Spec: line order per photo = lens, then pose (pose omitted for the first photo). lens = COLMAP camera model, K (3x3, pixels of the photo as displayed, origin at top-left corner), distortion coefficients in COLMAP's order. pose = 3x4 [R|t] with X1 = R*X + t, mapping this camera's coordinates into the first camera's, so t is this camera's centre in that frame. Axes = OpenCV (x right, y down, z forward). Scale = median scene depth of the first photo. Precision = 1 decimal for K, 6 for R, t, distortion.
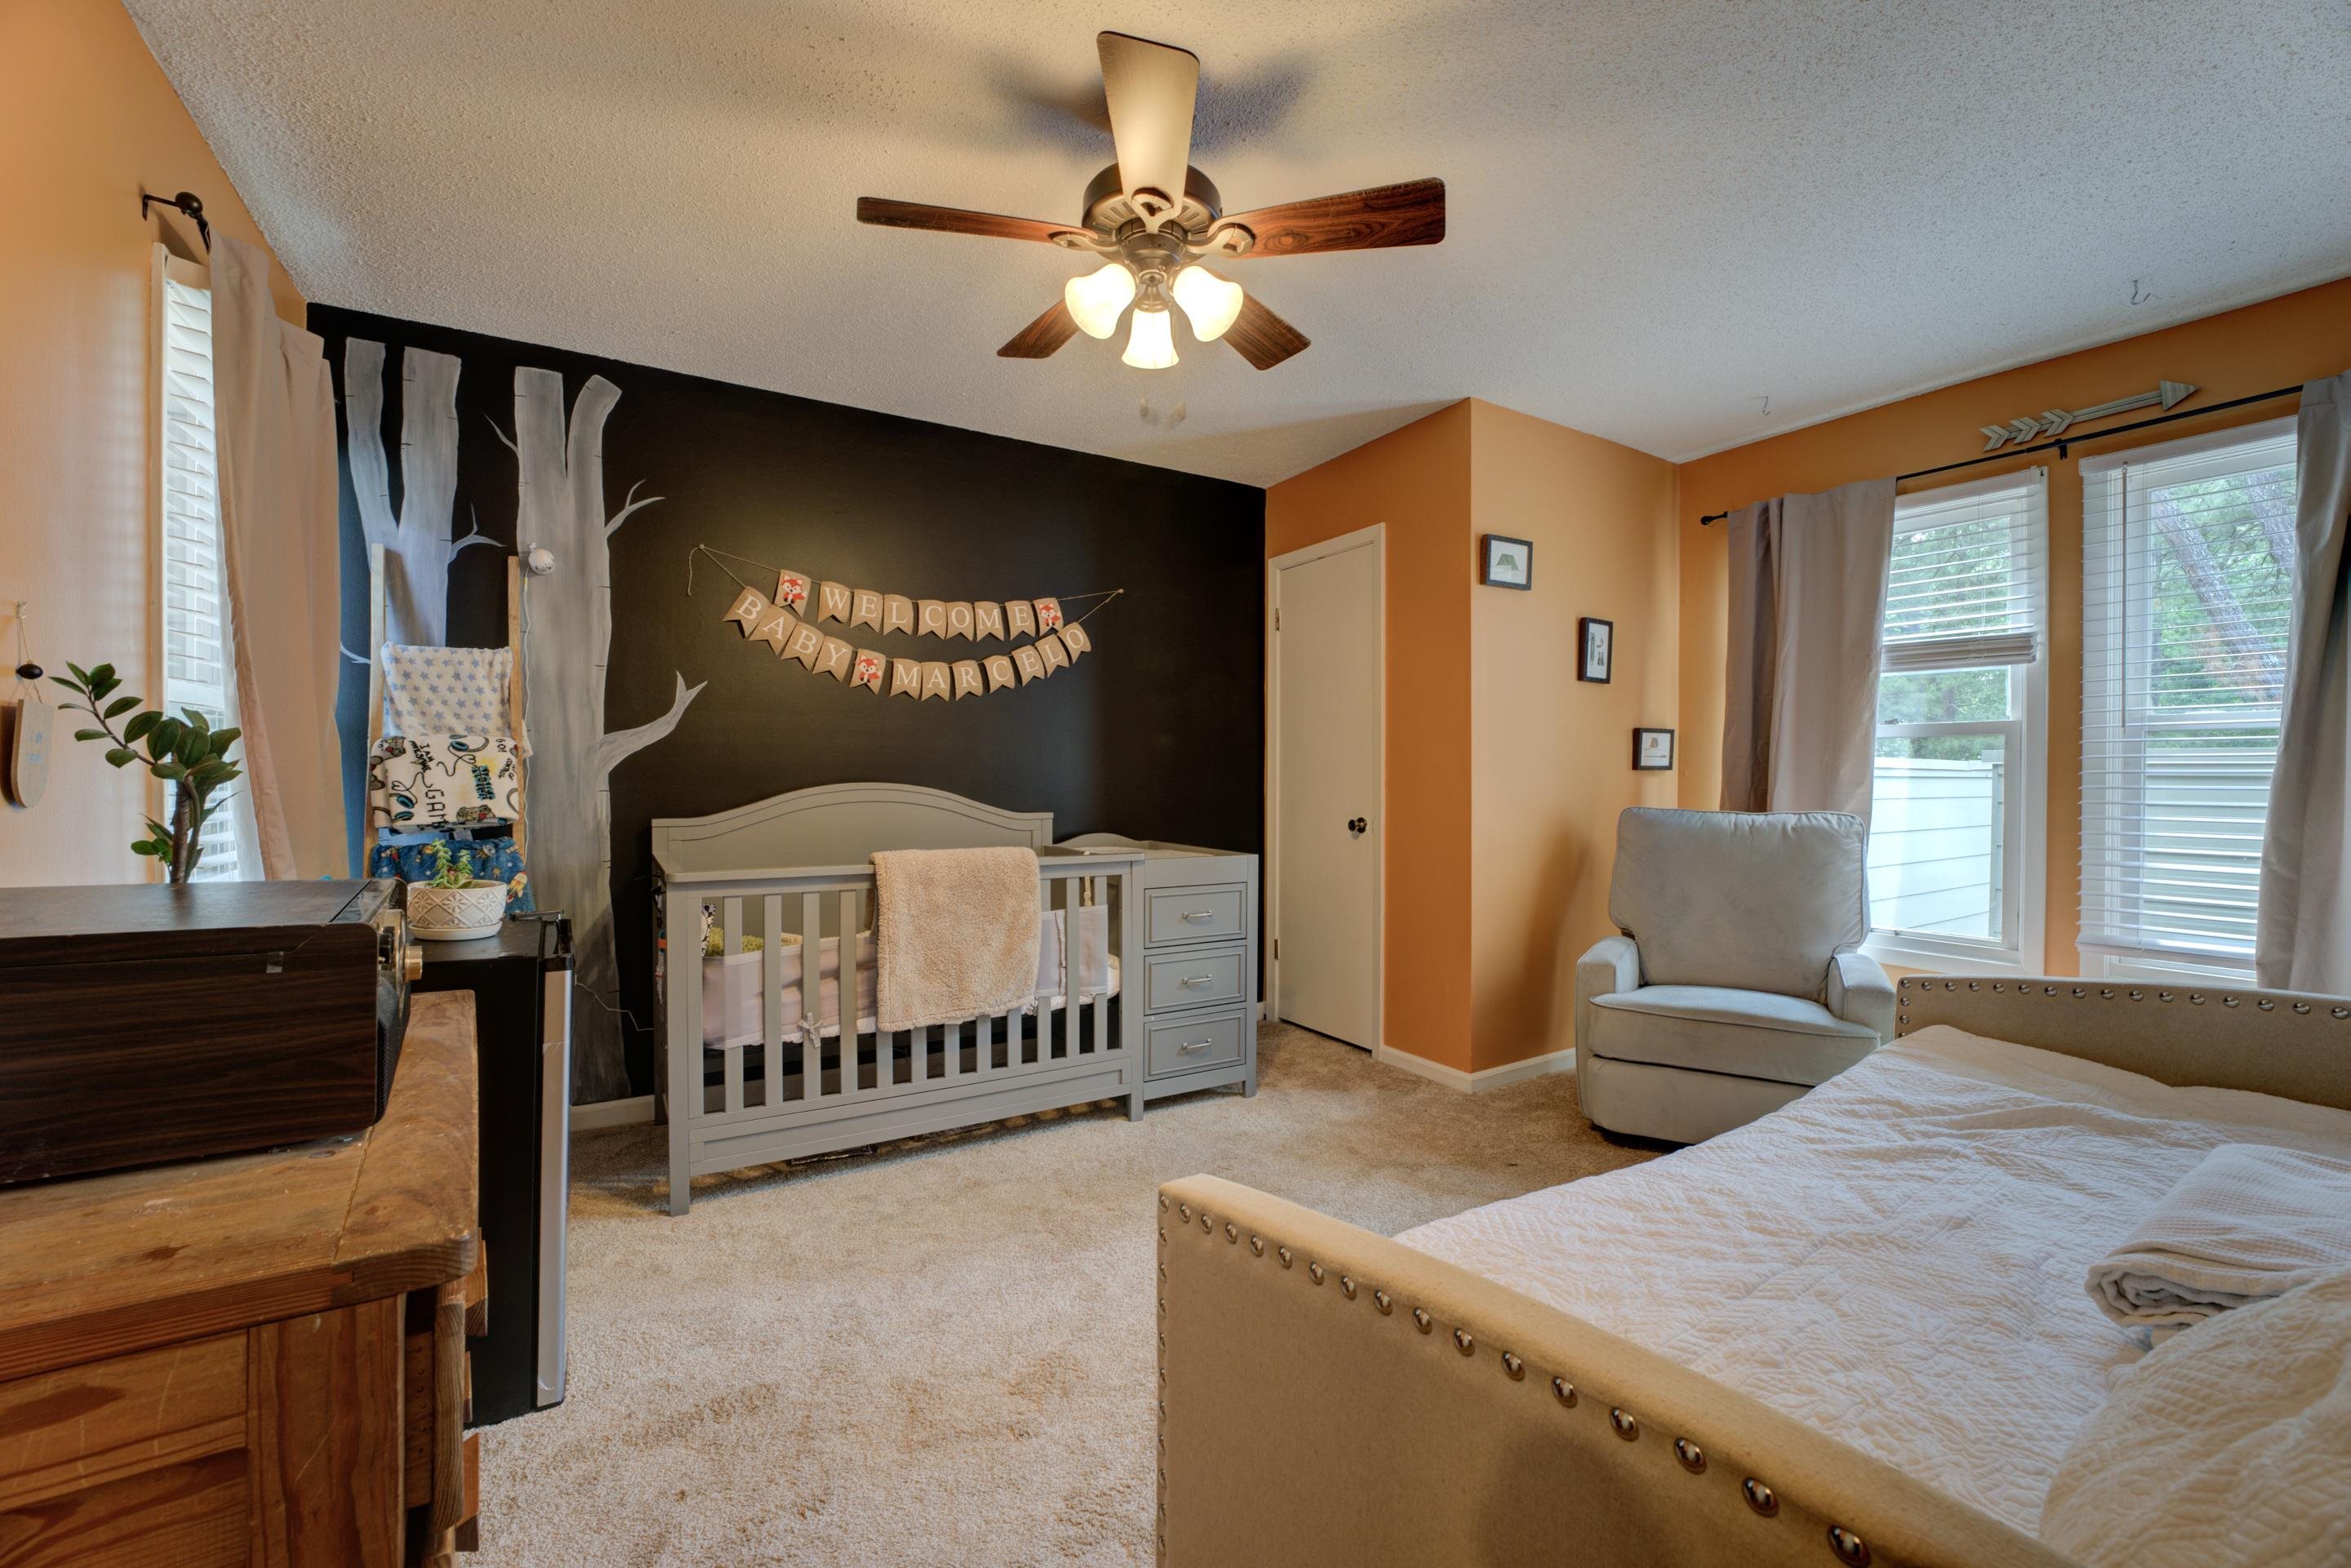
lens RADIAL K [[939.7, 0, 1166.9], [0, 939.7, 787.0], [0, 0, 1]] dist [-0.030484, 0.003804]
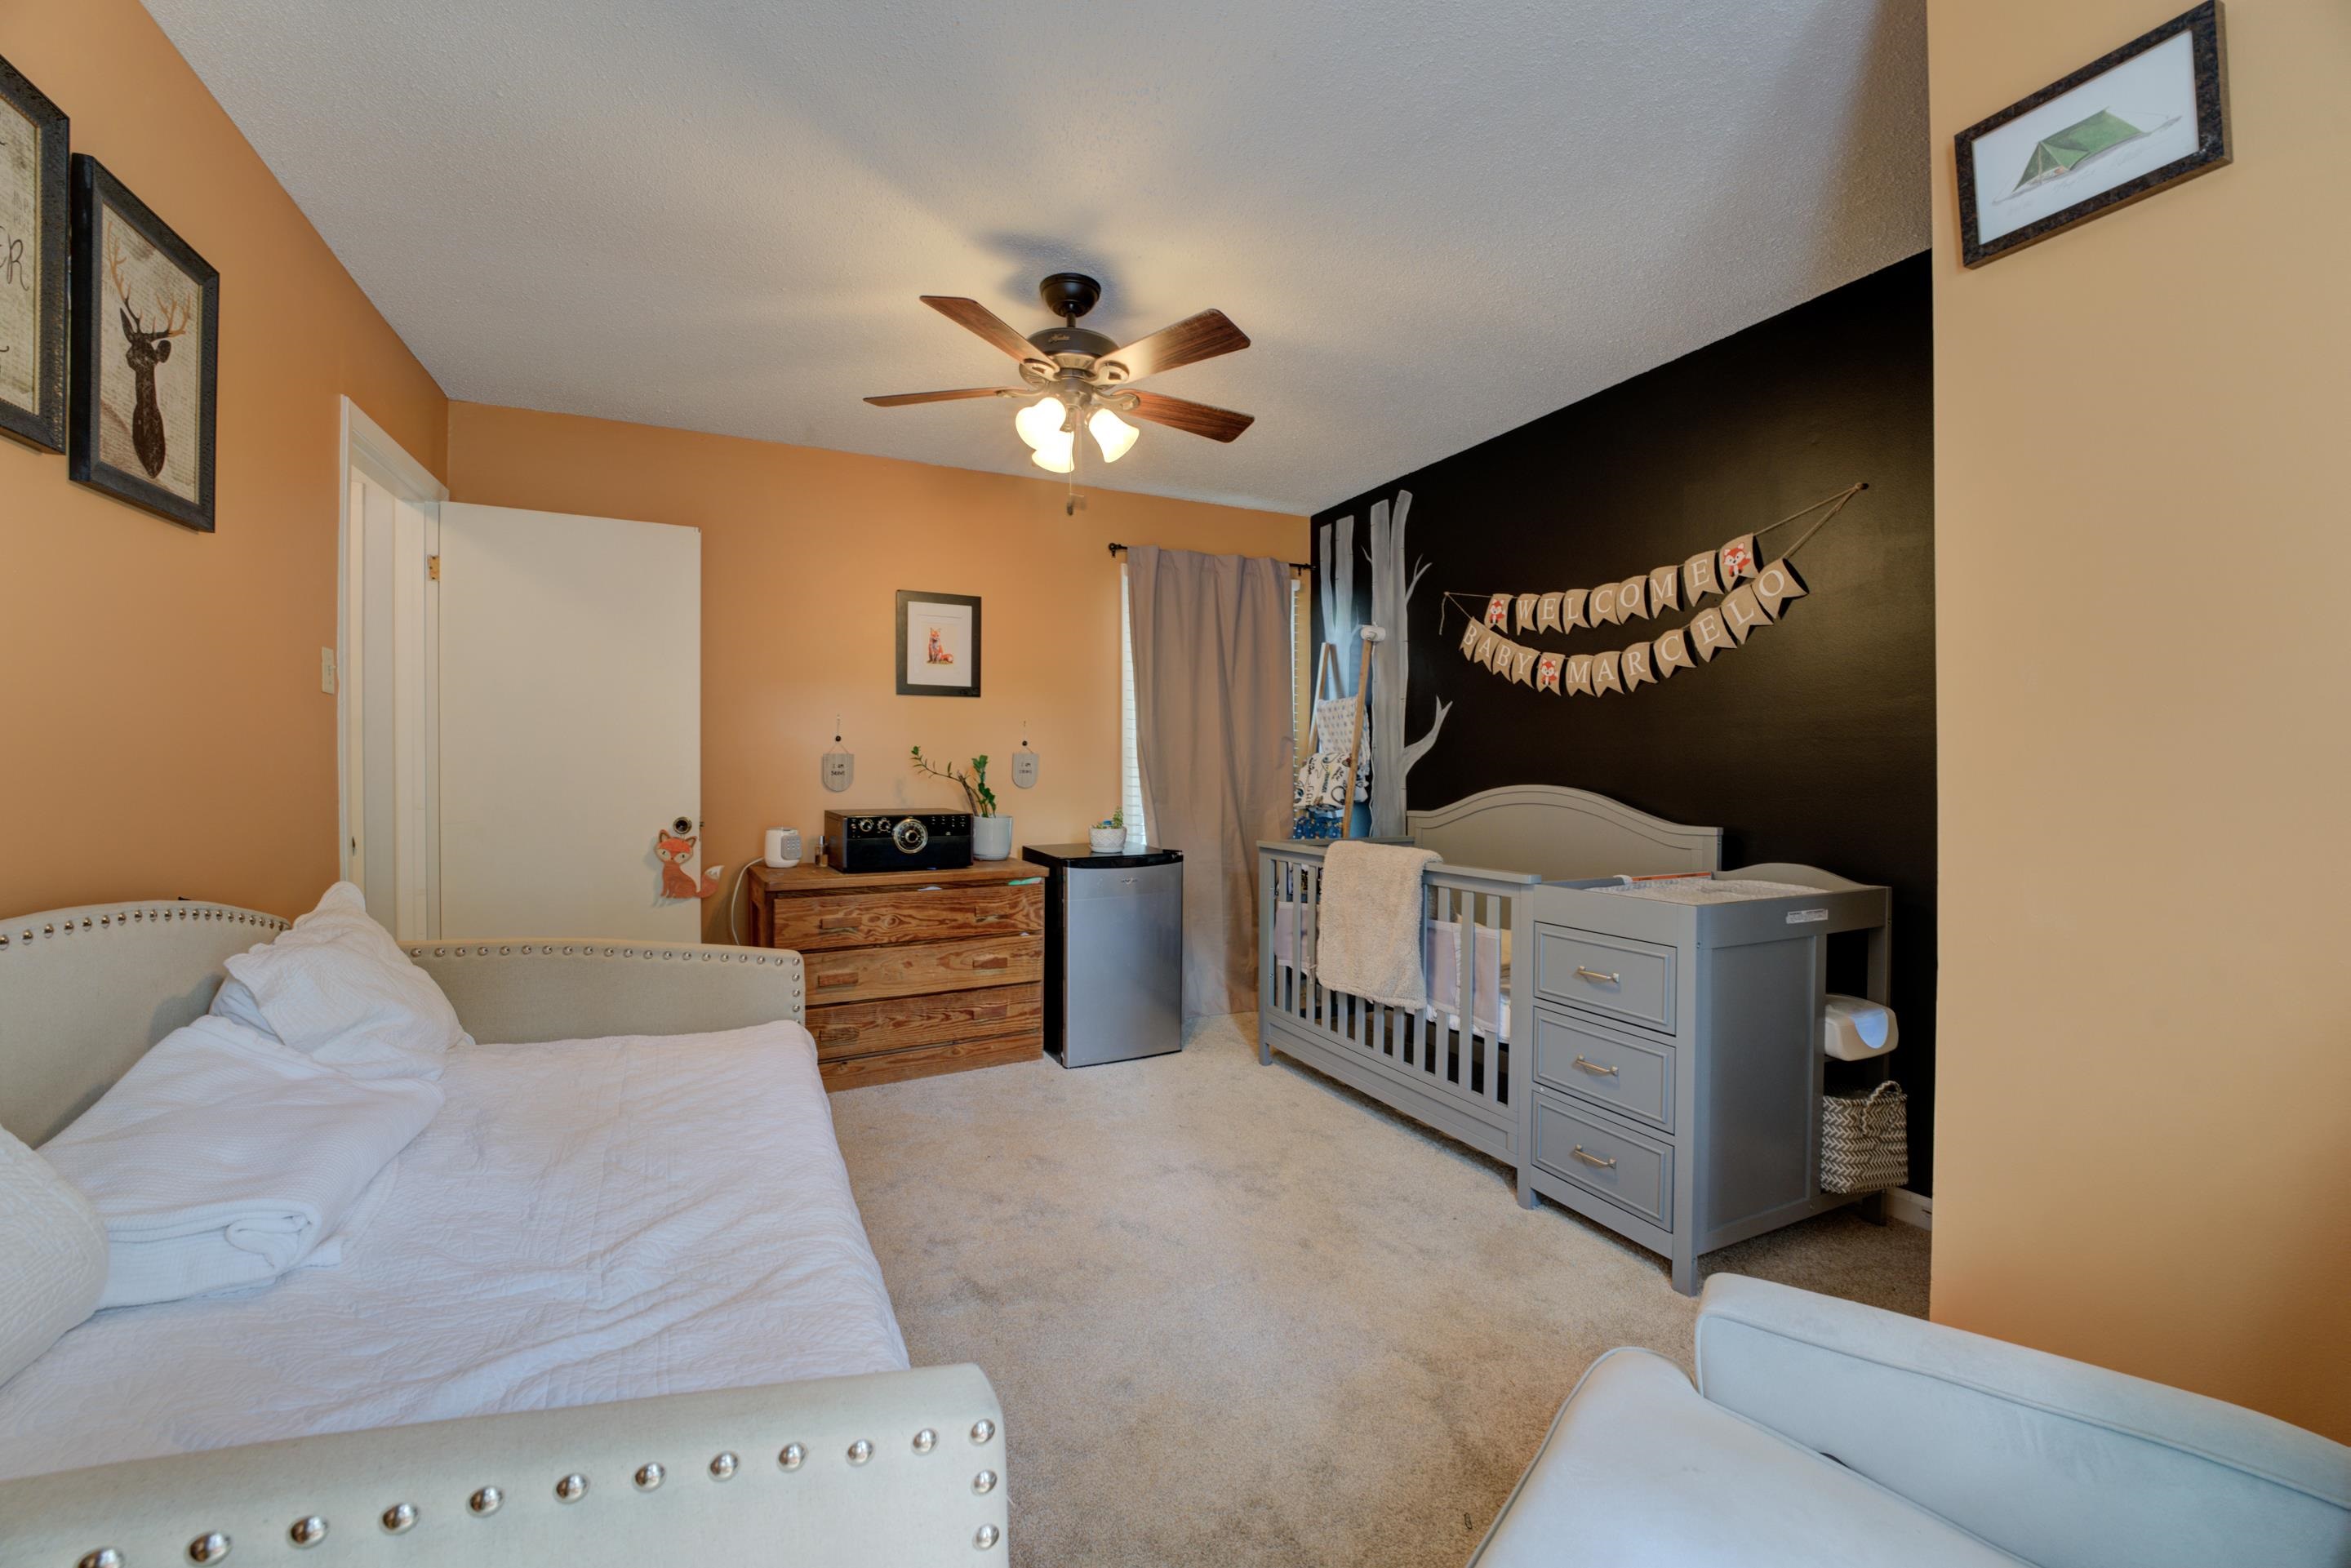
lens RADIAL K [[939.7, 0, 1166.9], [0, 939.7, 787.0], [0, 0, 1]] dist [-0.030484, 0.003804]
pose [[-0.106640, 0.010671, -0.994240, 0.790005], [-0.011323, 0.999865, 0.011946, -0.010859], [0.994233, 0.012531, -0.106505, 0.771432]]
